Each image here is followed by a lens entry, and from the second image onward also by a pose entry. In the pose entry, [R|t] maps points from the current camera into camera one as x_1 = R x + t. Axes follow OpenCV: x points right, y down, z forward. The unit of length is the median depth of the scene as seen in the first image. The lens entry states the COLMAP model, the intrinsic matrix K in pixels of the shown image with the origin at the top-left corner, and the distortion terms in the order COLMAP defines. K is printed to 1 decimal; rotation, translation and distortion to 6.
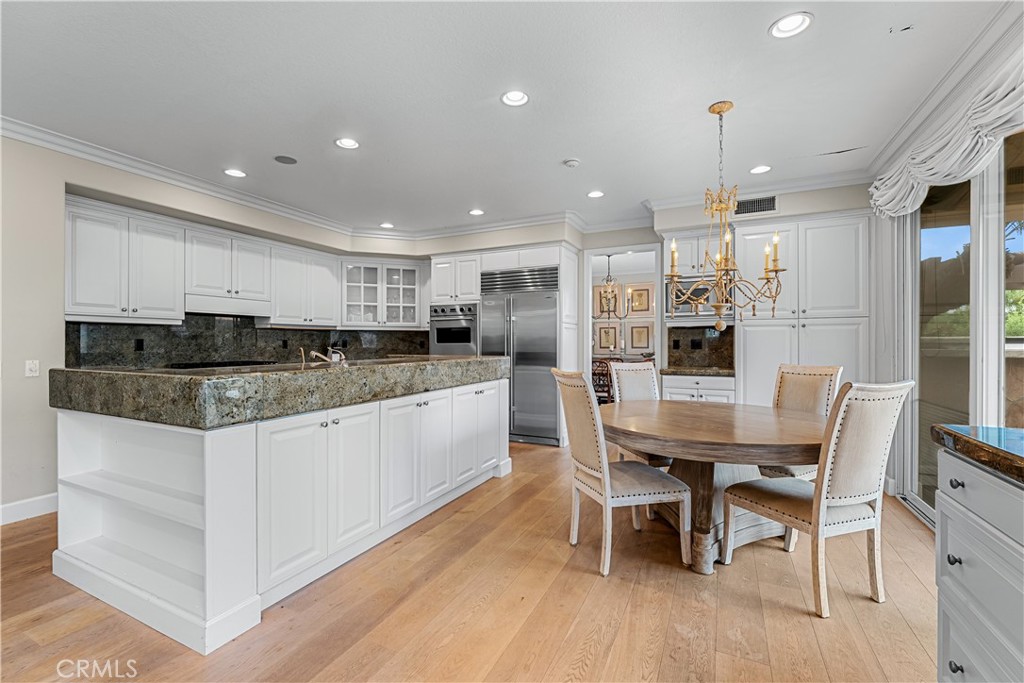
lens RADIAL K [[430.7, 0, 512.0], [0, 430.7, 341.5], [0, 0, 1]] dist [-0.000276, -0.000038]
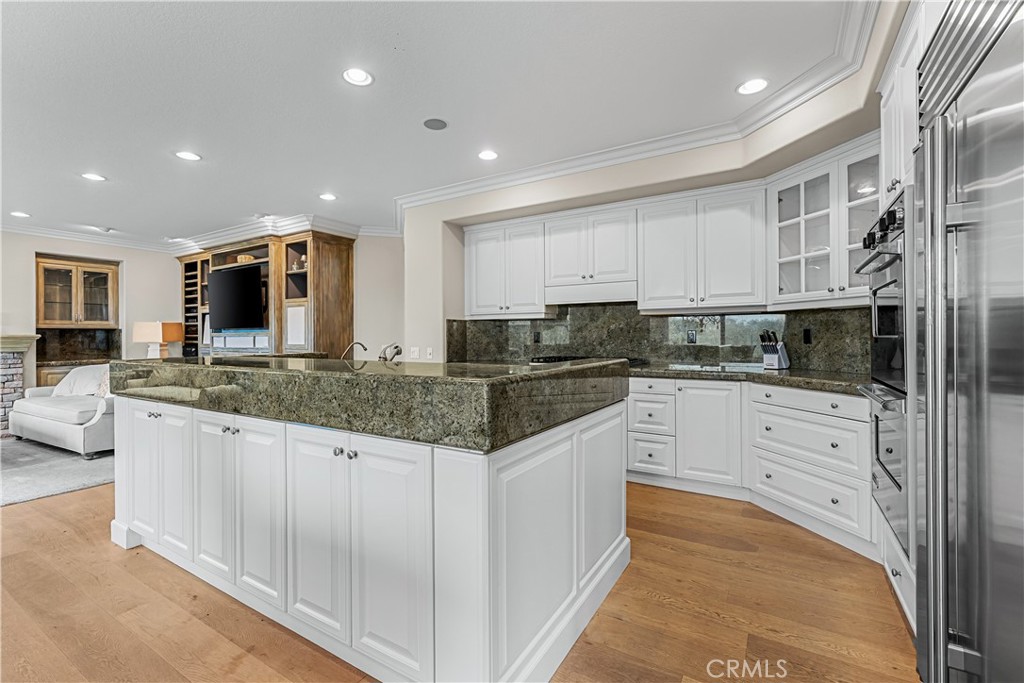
lens RADIAL K [[450.2, 0, 506.6], [0, 450.2, 336.1], [0, 0, 1]] dist [0.001087, -0.000020]
pose [[-0.101010, 0.001490, -0.994884, 0.302925], [0.008362, 0.999965, 0.000649, 0.002653], [0.994850, -0.008253, -0.101019, 1.039961]]
